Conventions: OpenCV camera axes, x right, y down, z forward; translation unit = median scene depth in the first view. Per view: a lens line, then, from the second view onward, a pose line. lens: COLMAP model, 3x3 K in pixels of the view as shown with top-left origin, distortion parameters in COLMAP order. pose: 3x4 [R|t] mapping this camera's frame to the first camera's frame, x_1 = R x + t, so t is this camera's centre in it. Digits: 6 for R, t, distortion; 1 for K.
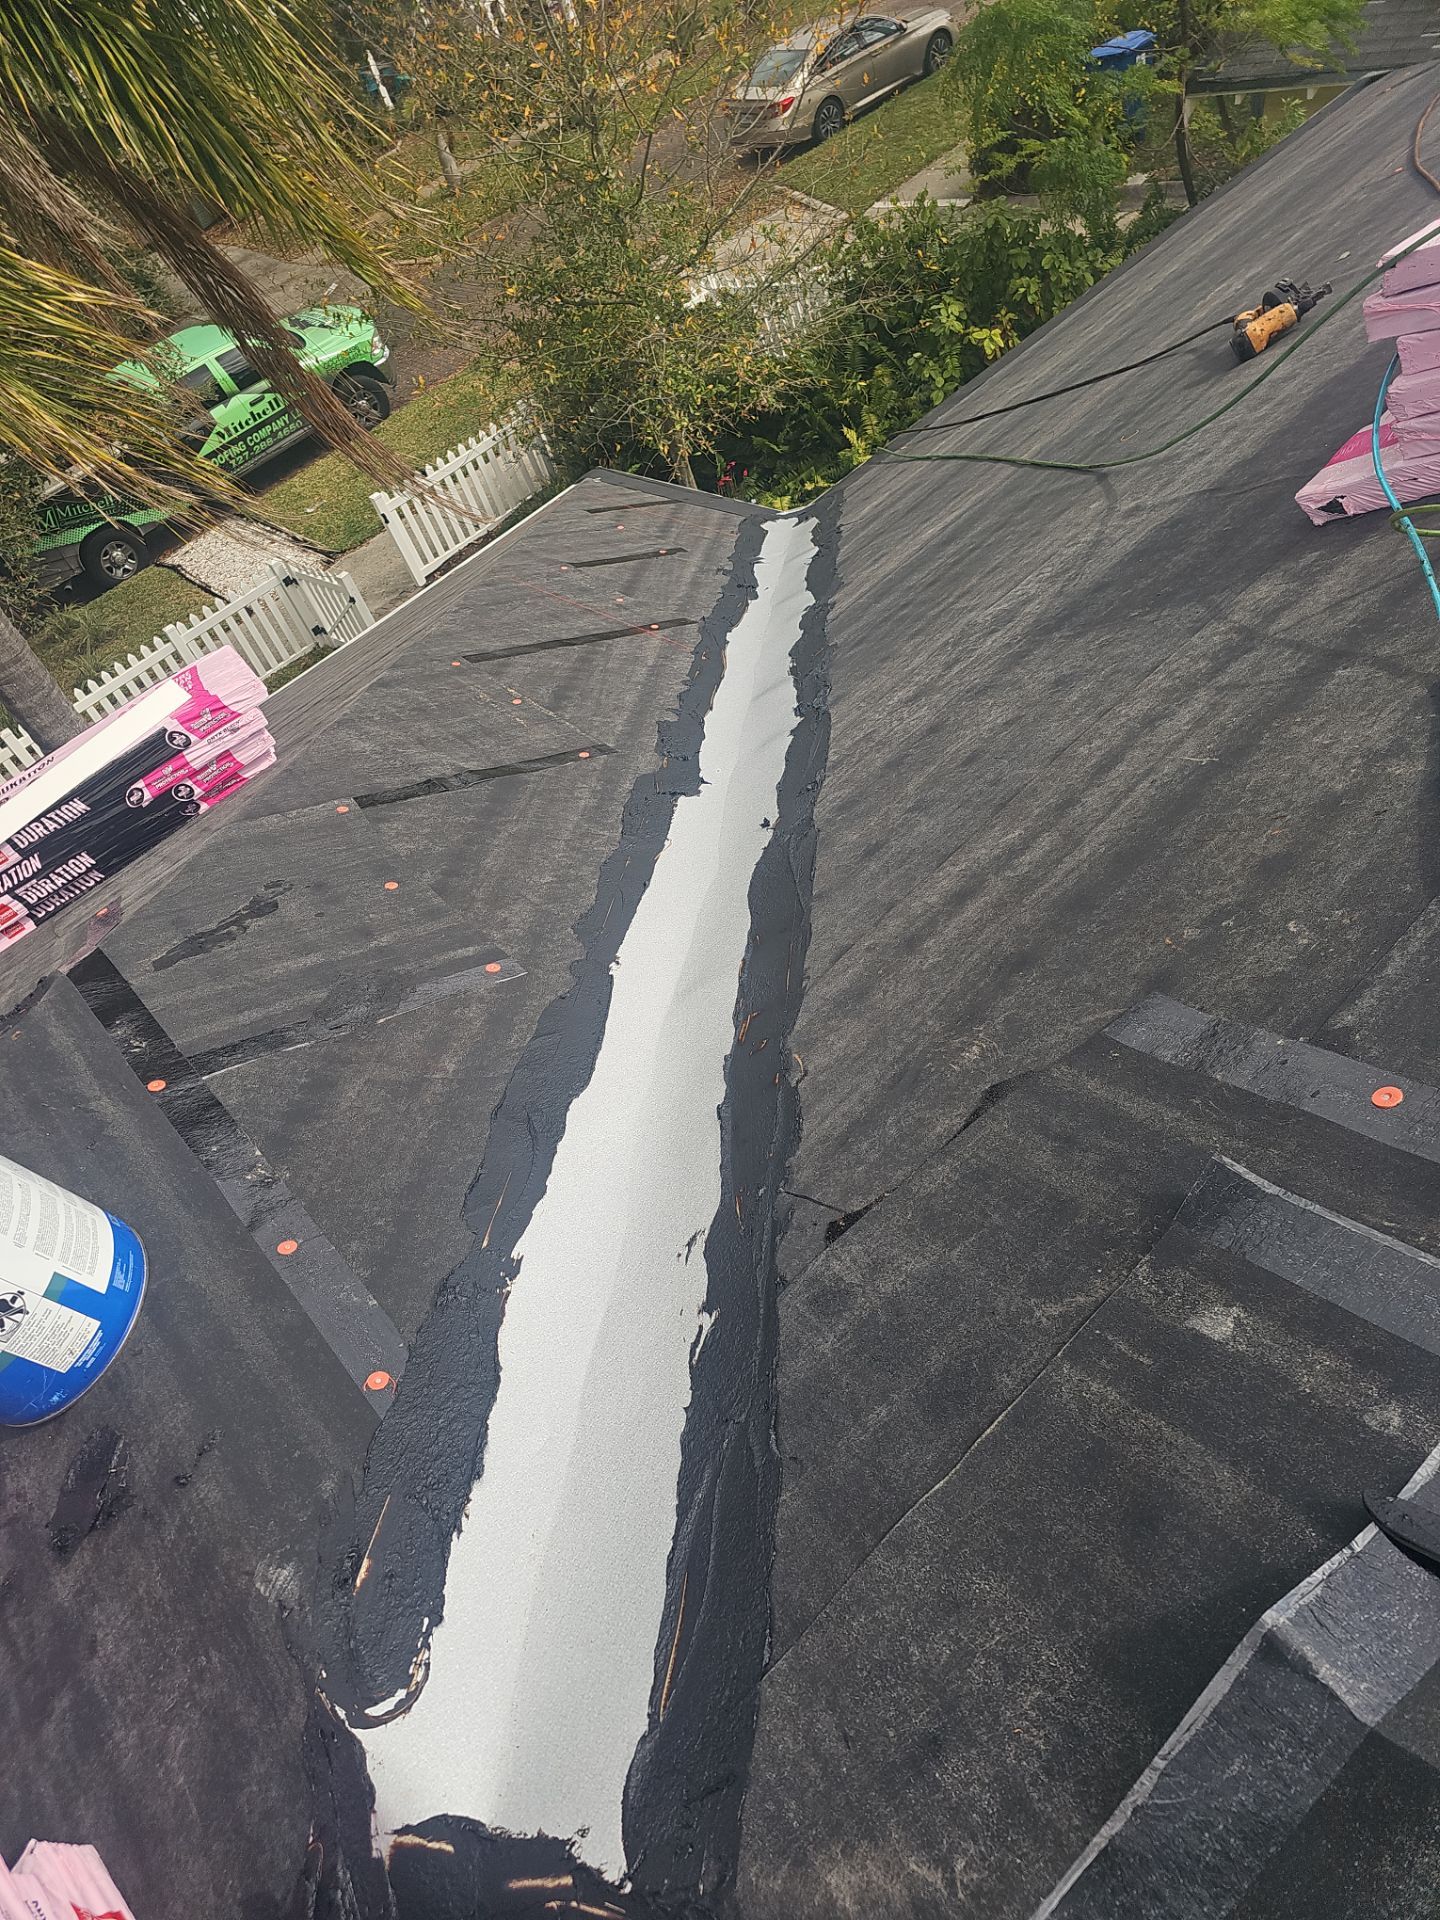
lens RADIAL K [[1327.0, 0, 720.0], [0, 1327.0, 960.0], [0, 0, 1]] dist [0.069668, -0.064325]
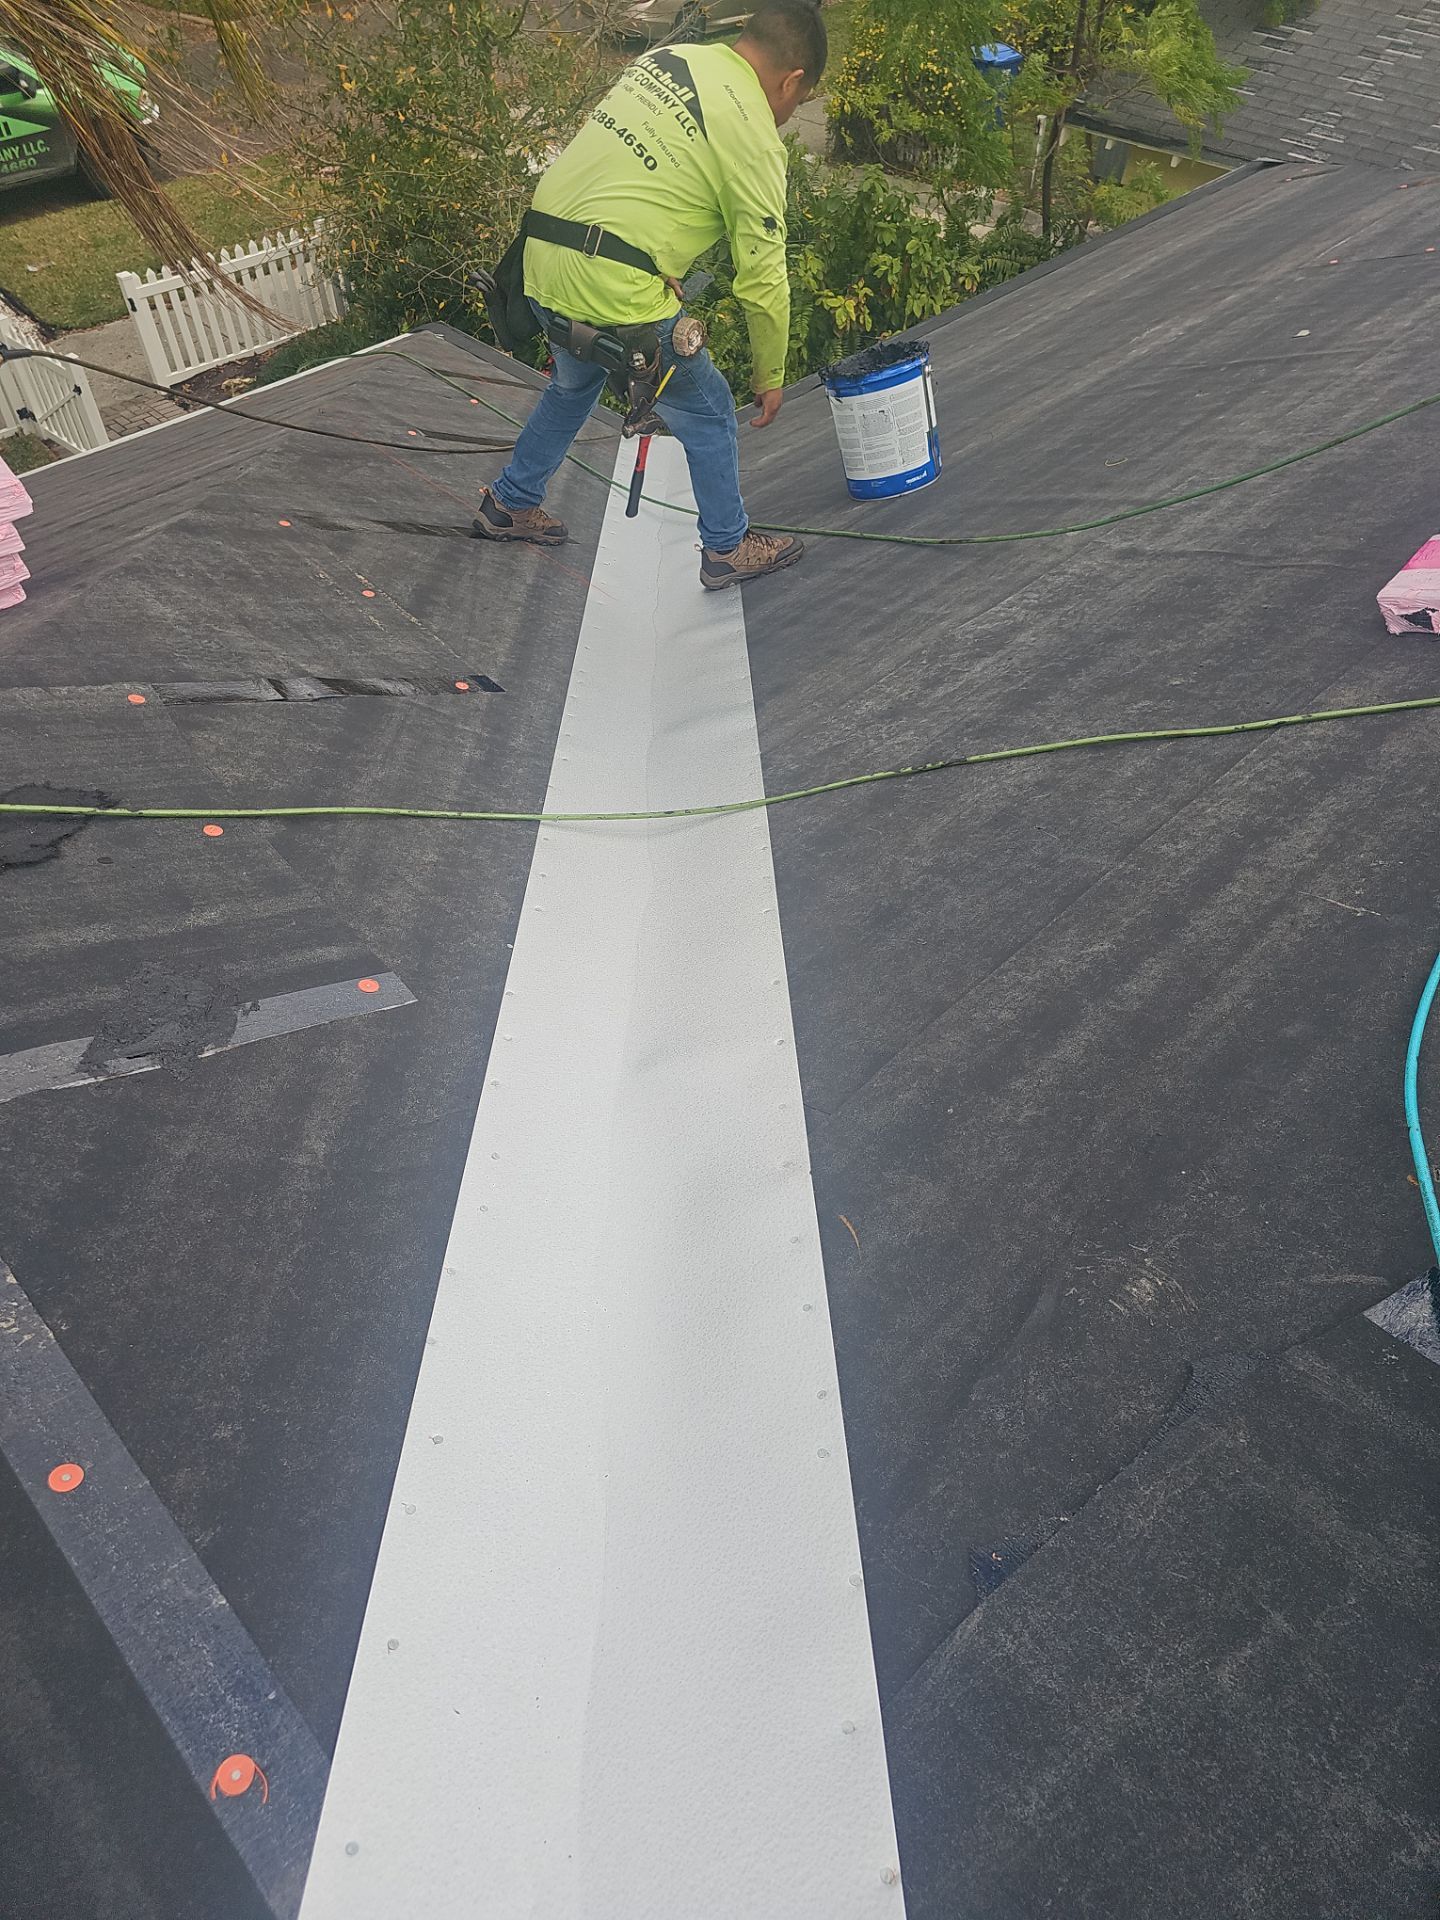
lens RADIAL K [[1301.9, 0, 761.0], [0, 1301.9, 960.4], [0, 0, 1]] dist [0.073357, -0.072473]
pose [[0.949315, 0.158582, 0.271391, -0.118142], [-0.172972, 0.984476, 0.029790, -0.047219], [-0.262454, -0.075224, 0.962008, 0.187767]]
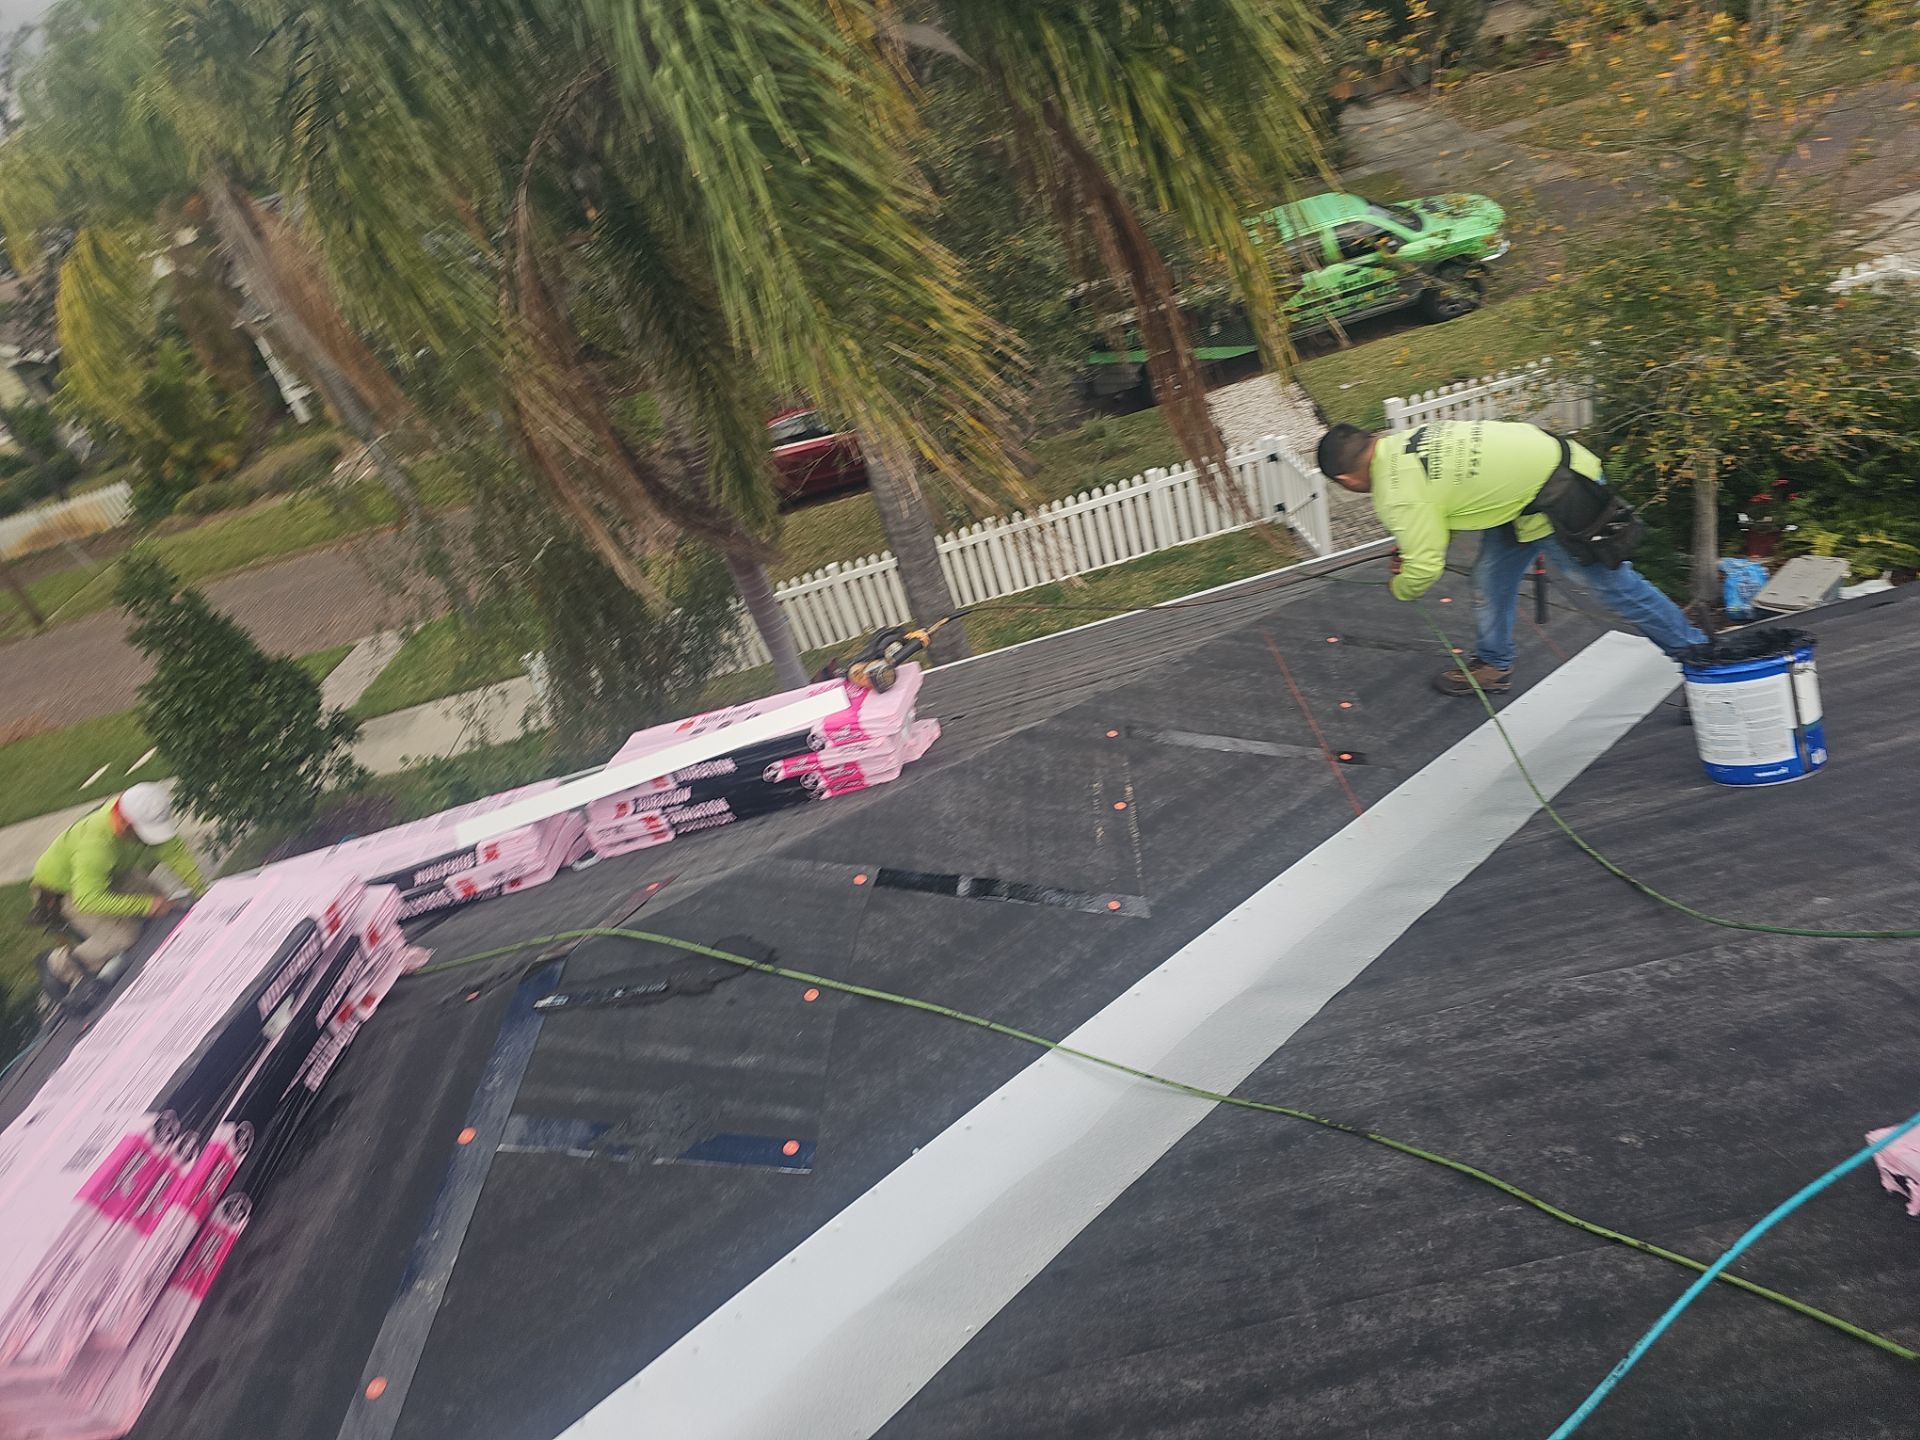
lens RADIAL K [[1327.0, 0, 1045.2], [0, 1327.0, 660.7], [0, 0, 1]] dist [0.069668, -0.064325]
pose [[0.811515, 0.367473, -0.454322, 0.231338], [-0.400499, 0.915943, 0.025473, -0.320544], [0.425493, 0.161283, 0.890473, 0.069485]]
